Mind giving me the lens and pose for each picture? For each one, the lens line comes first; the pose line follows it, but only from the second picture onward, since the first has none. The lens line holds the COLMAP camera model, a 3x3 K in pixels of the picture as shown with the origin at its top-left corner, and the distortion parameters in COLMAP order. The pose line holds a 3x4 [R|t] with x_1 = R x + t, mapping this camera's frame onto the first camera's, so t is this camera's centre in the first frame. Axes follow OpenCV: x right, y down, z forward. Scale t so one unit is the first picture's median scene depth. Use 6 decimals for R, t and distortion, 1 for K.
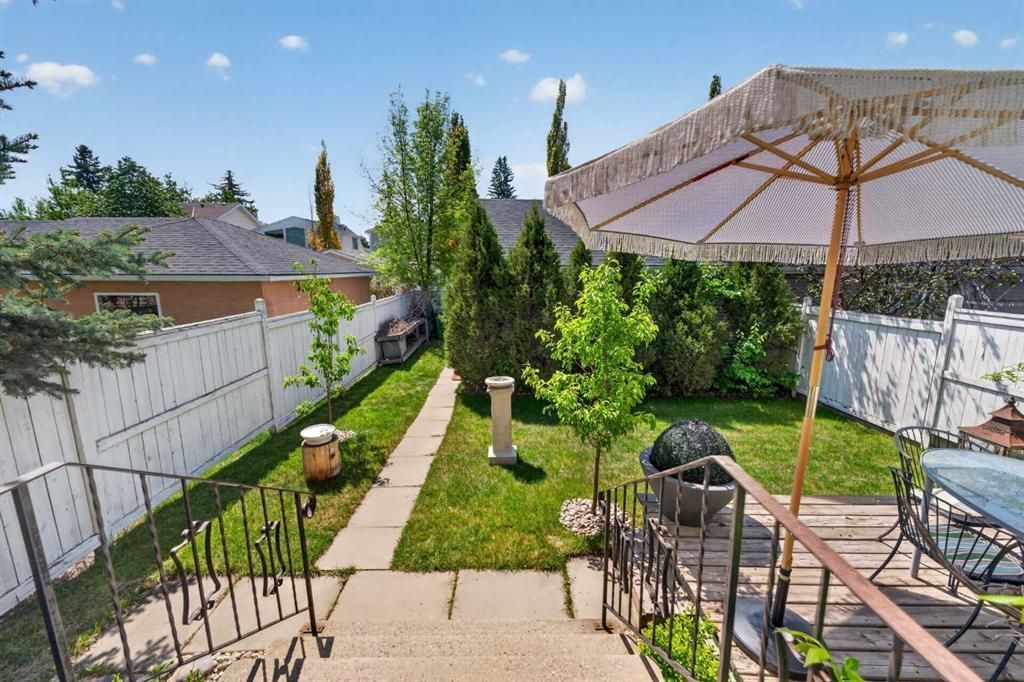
lens RADIAL K [[414.2, 0, 520.1], [0, 414.2, 344.8], [0, 0, 1]] dist [-0.002305, 0.000235]
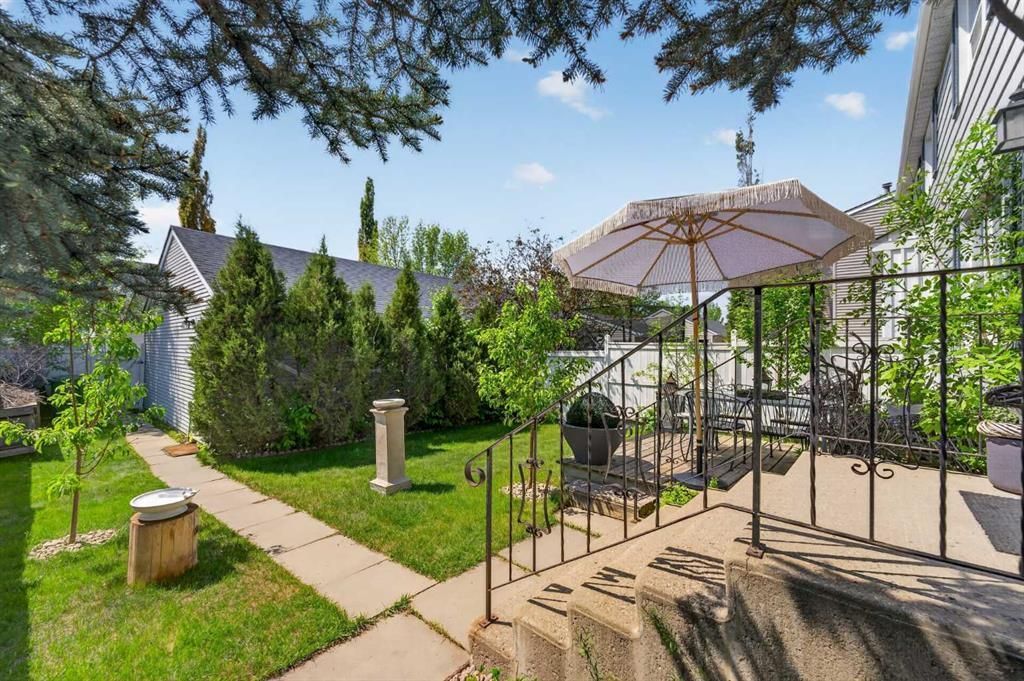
lens RADIAL K [[414.2, 0, 511.7], [0, 414.2, 341.2], [0, 0, 1]] dist [-0.002305, 0.000235]
pose [[0.670518, 0.027665, 0.741377, -0.518234], [0.121572, 0.981699, -0.146585, 0.110782], [-0.731864, 0.188419, 0.654884, 0.128221]]
